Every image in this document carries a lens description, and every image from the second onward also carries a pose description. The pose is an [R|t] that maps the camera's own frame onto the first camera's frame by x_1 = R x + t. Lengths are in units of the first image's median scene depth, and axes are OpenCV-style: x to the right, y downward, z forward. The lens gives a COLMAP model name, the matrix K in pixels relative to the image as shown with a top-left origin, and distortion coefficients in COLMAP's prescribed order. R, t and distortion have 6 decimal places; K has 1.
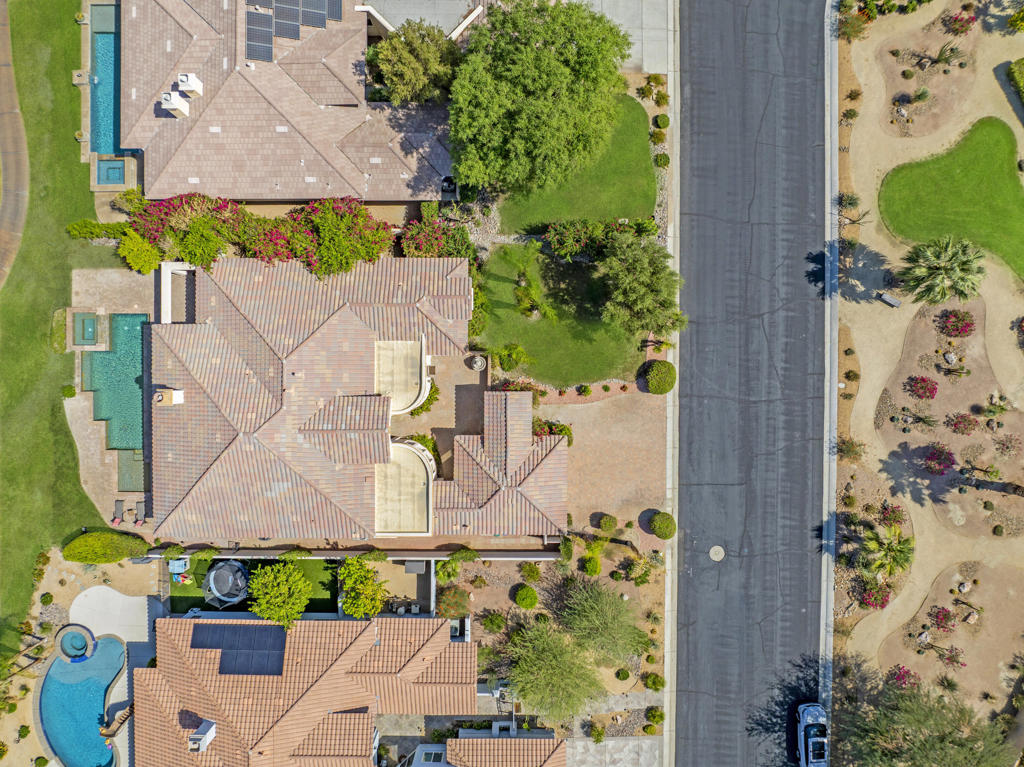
lens RADIAL K [[717.0, 0, 512.0], [0, 717.0, 383.5], [0, 0, 1]] dist [-0.042182, 0.004940]
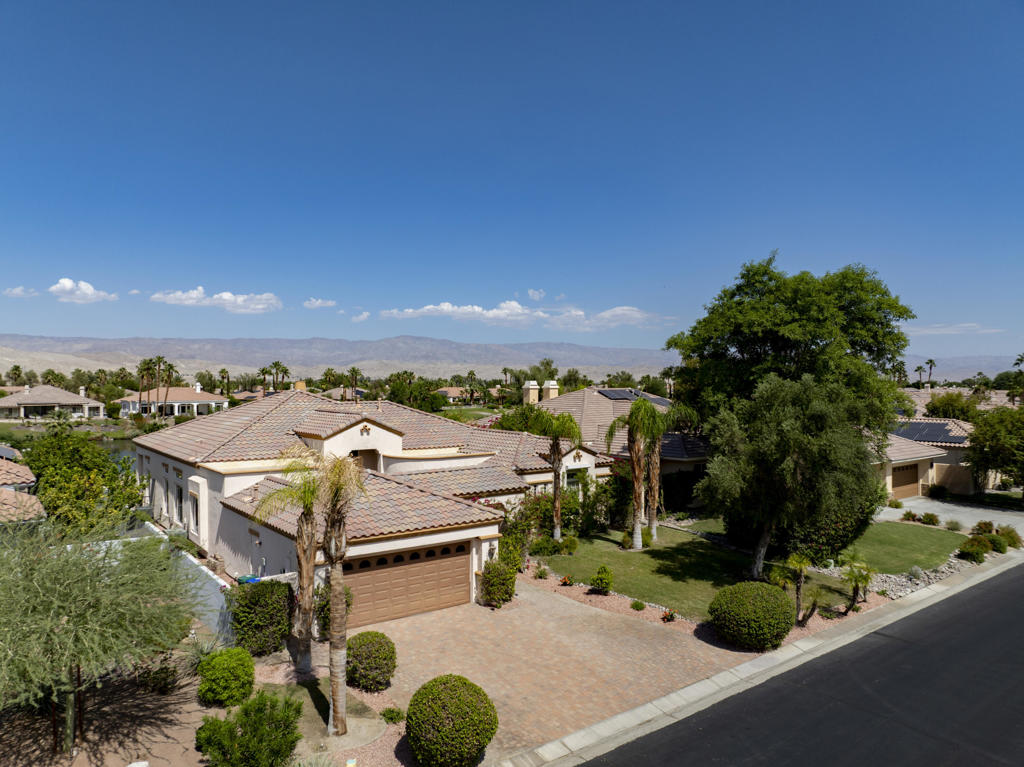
lens RADIAL K [[717.0, 0, 512.0], [0, 717.0, 383.5], [0, 0, 1]] dist [-0.042182, 0.004940]
pose [[0.607586, -0.000358, -0.794254, 0.446308], [-0.794185, -0.013476, -0.607527, 0.350356], [-0.010486, 0.999909, -0.008472, 0.867285]]
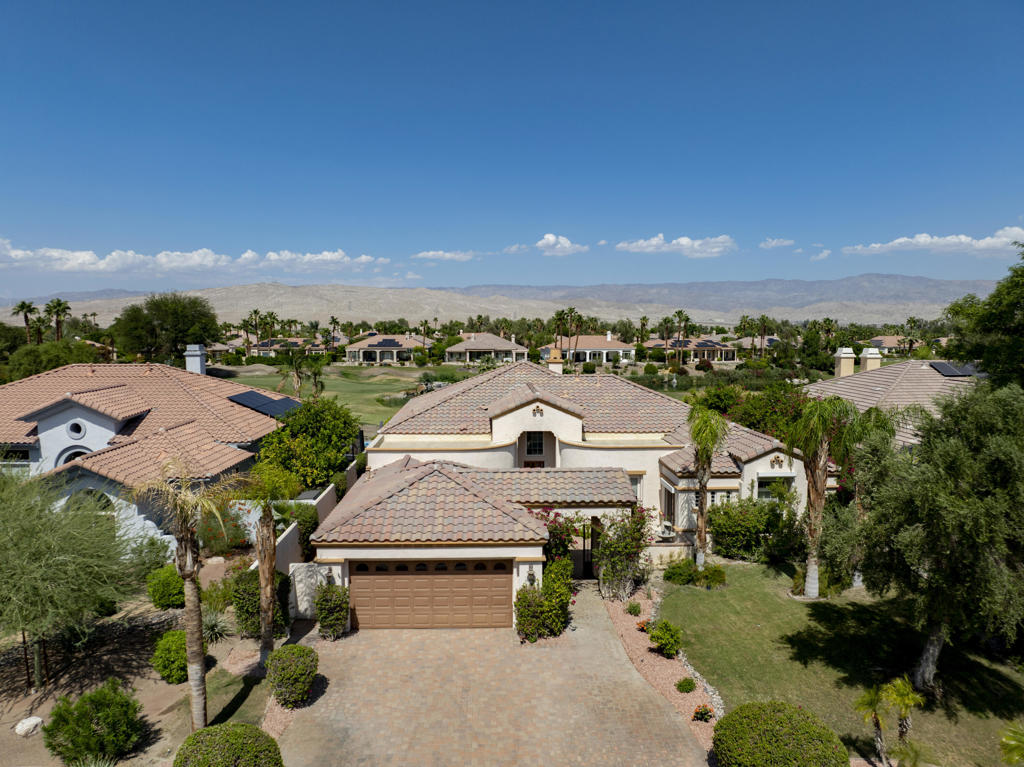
lens RADIAL K [[717.0, 0, 512.0], [0, 717.0, 383.5], [0, 0, 1]] dist [-0.042182, 0.004940]
pose [[0.039582, 0.079403, -0.996056, 0.459659], [-0.999127, -0.010162, -0.040514, 0.106564], [-0.013339, 0.996791, 0.078931, 0.833388]]
